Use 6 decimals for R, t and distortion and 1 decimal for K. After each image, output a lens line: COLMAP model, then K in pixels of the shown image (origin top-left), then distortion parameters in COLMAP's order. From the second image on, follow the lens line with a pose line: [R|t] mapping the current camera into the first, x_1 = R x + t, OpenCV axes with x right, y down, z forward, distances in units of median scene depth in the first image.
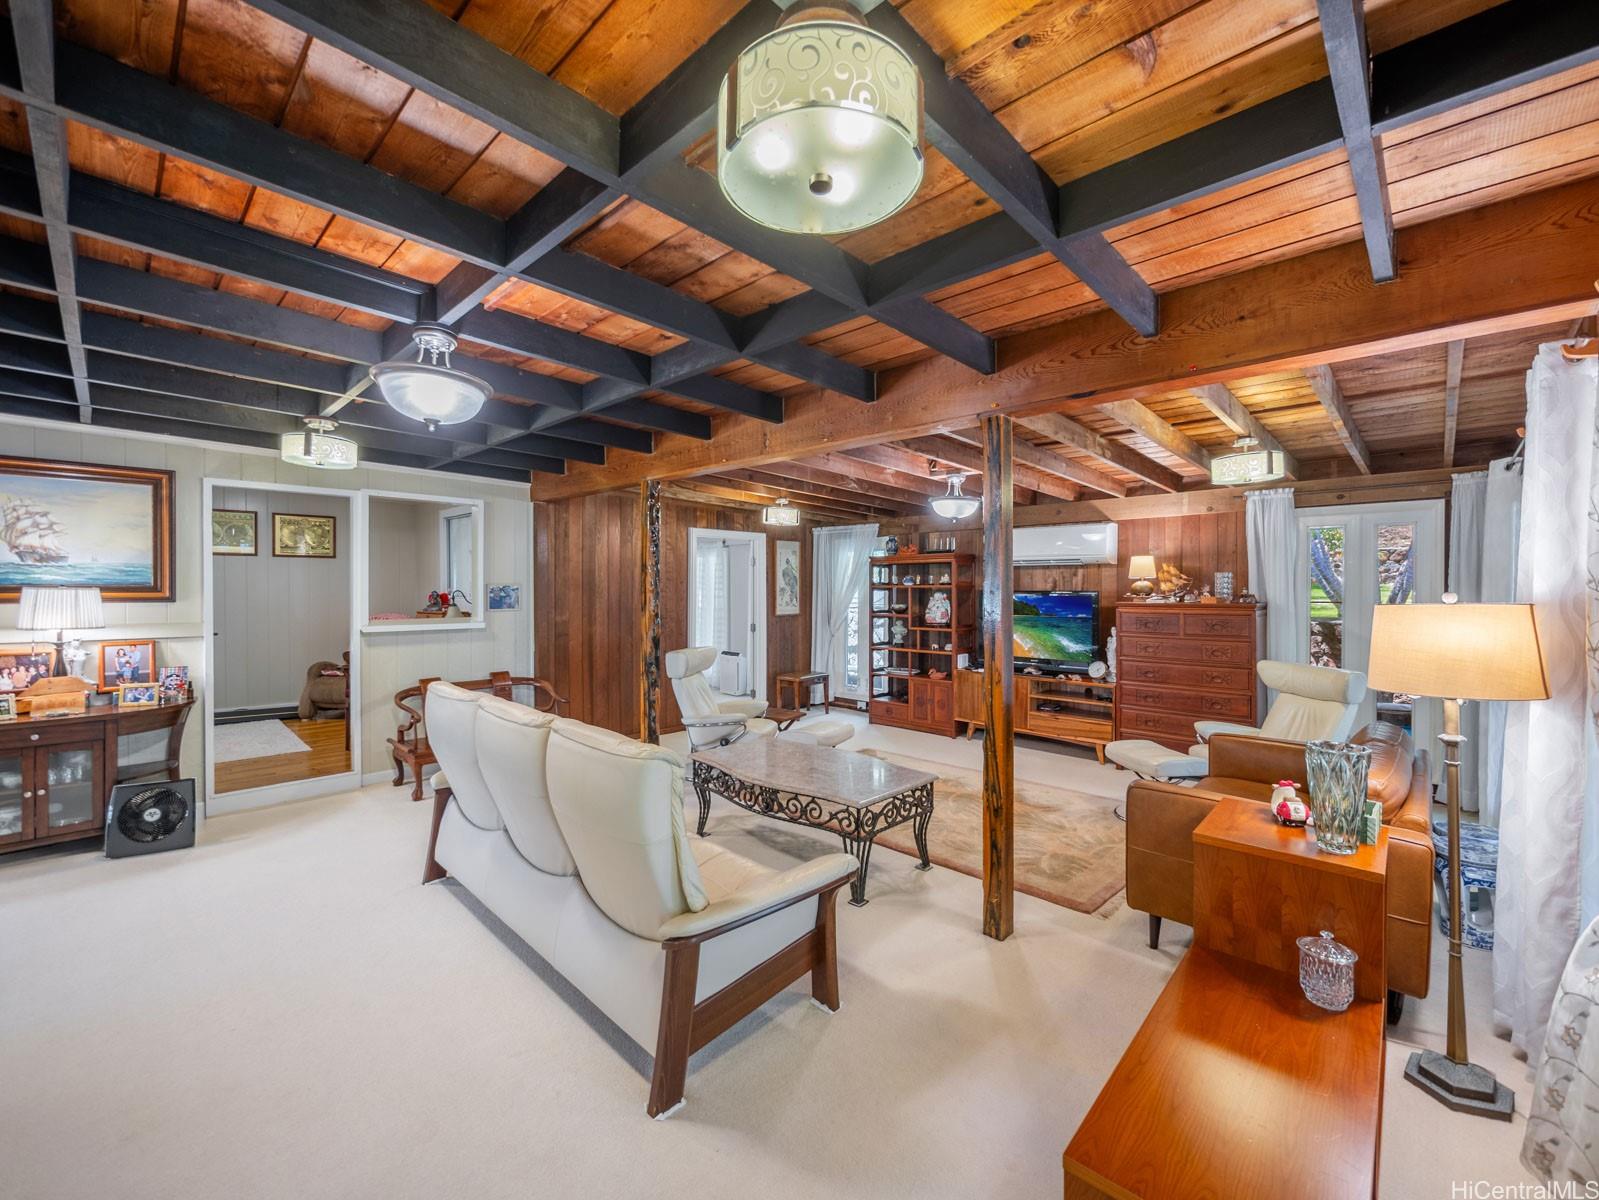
lens RADIAL K [[668.0, 0, 793.5], [0, 668.0, 601.4], [0, 0, 1]] dist [-0.002810, -0.000222]
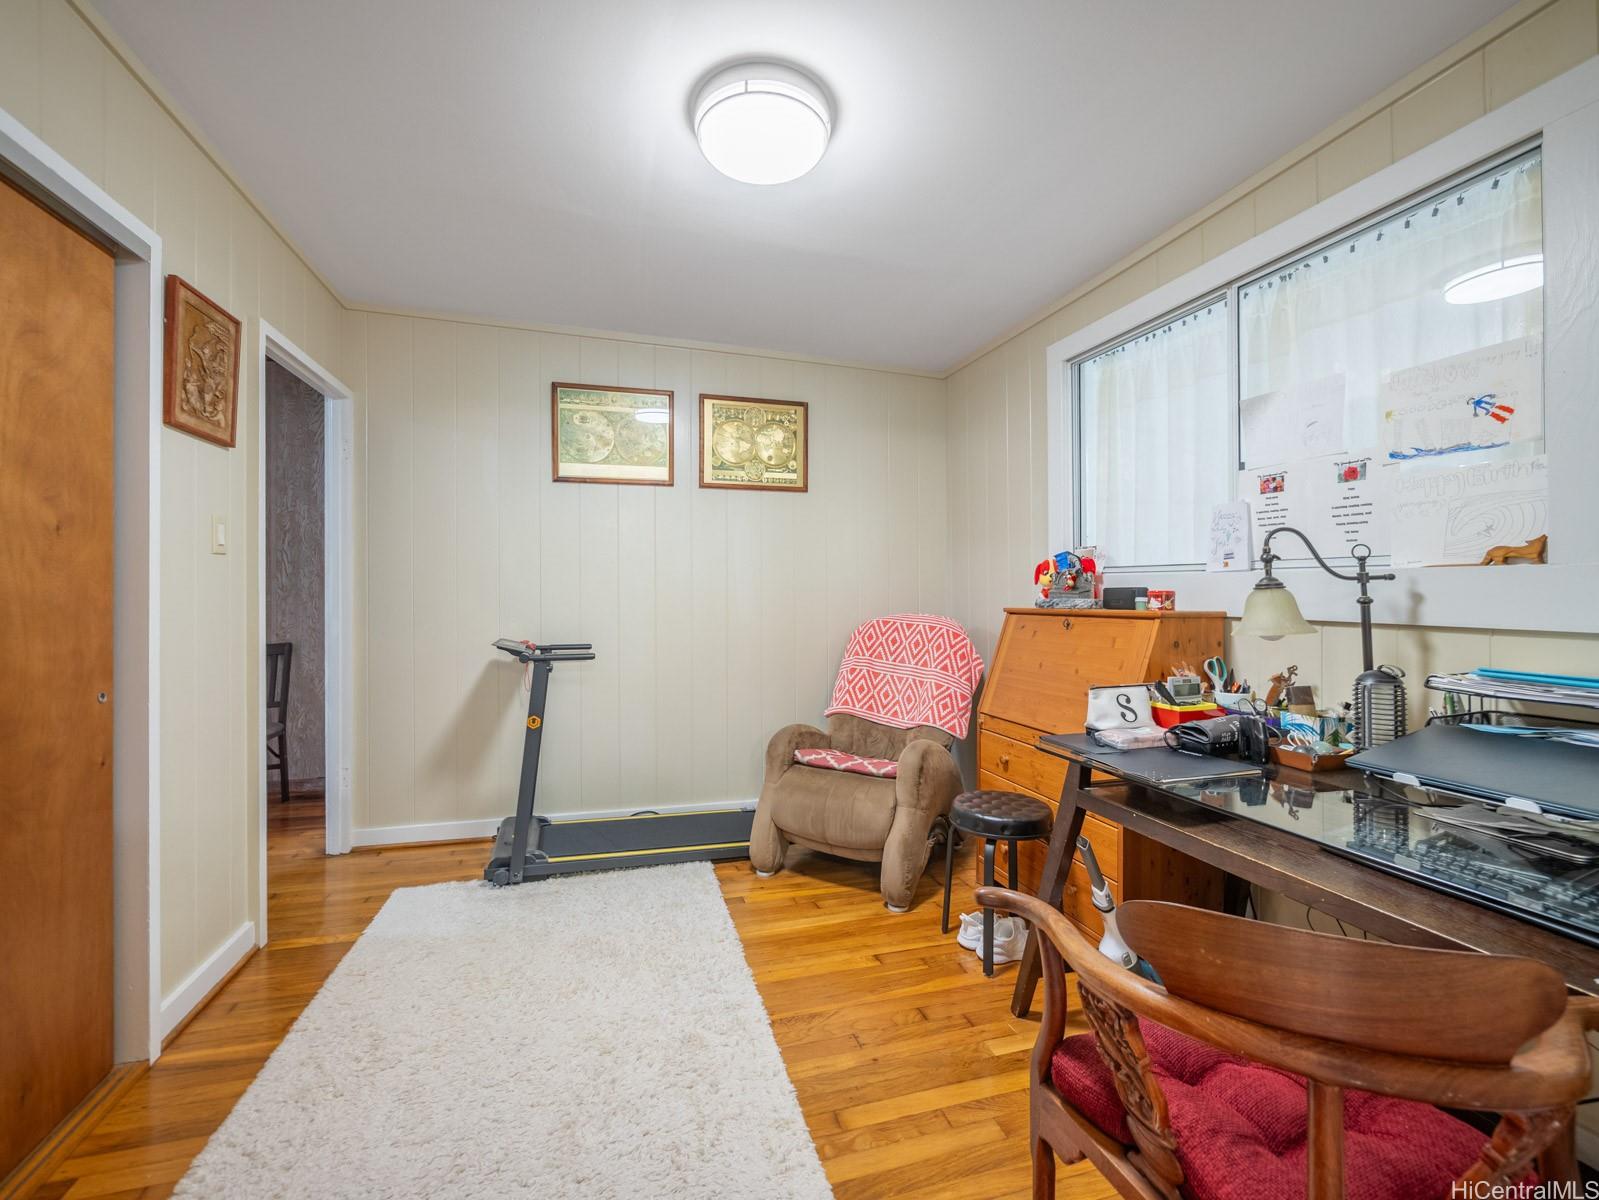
lens RADIAL K [[668.0, 0, 797.4], [0, 668.0, 596.1], [0, 0, 1]] dist [-0.002810, -0.000222]
pose [[0.871155, -0.001144, -0.491007, -0.490271], [-0.001044, 0.999991, -0.004183, 0.010903], [0.491008, 0.004156, 0.871145, 0.624420]]
